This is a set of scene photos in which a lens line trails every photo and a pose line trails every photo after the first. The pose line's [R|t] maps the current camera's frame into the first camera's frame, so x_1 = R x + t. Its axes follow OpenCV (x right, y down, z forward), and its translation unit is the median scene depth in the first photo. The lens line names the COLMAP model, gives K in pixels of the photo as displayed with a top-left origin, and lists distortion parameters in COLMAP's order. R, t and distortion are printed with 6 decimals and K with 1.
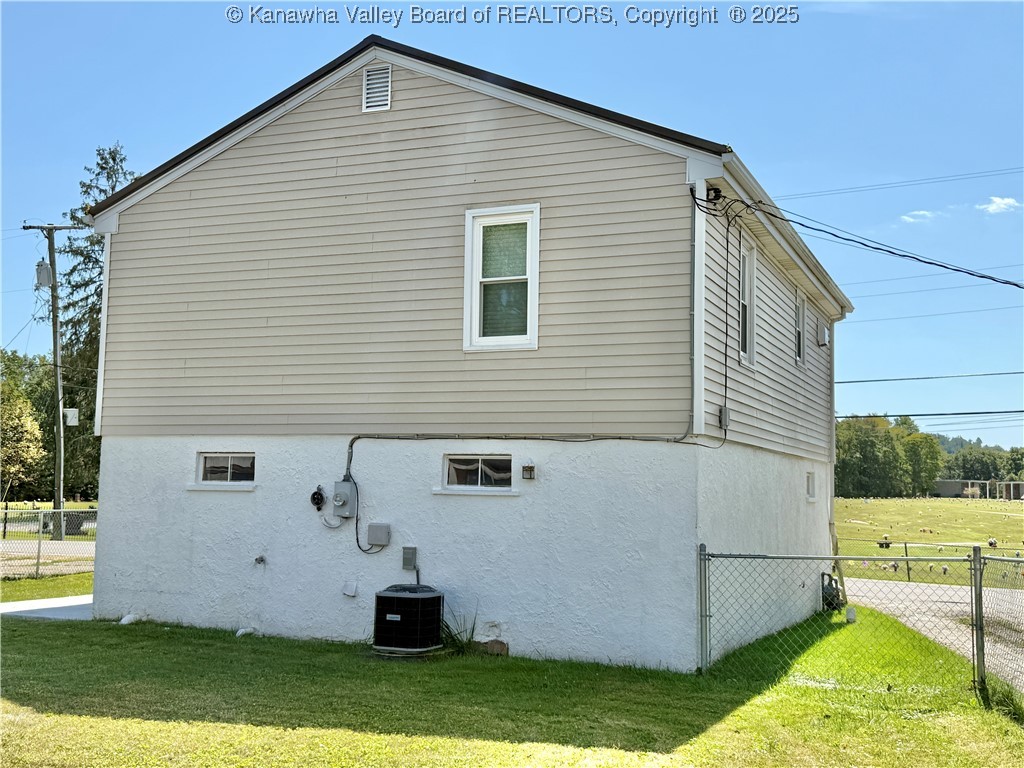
lens RADIAL K [[1134.5, 0, 509.3], [0, 1134.5, 385.0], [0, 0, 1]] dist [0.213239, -0.530985]
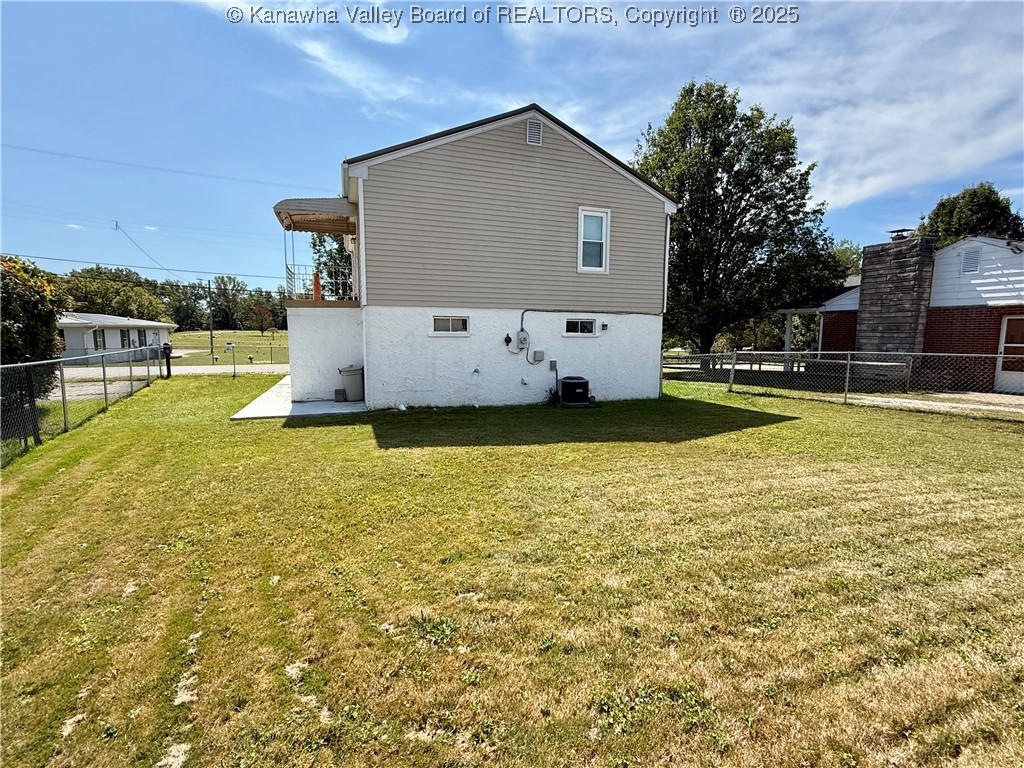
lens RADIAL K [[478.6, 0, 514.8], [0, 478.6, 383.5], [0, 0, 1]] dist [-0.001449, -0.000167]
pose [[0.724449, -0.088845, 0.683579, -0.780392], [-0.057239, 0.980481, 0.188095, 0.014010], [-0.686948, -0.175393, 0.705223, 0.381018]]
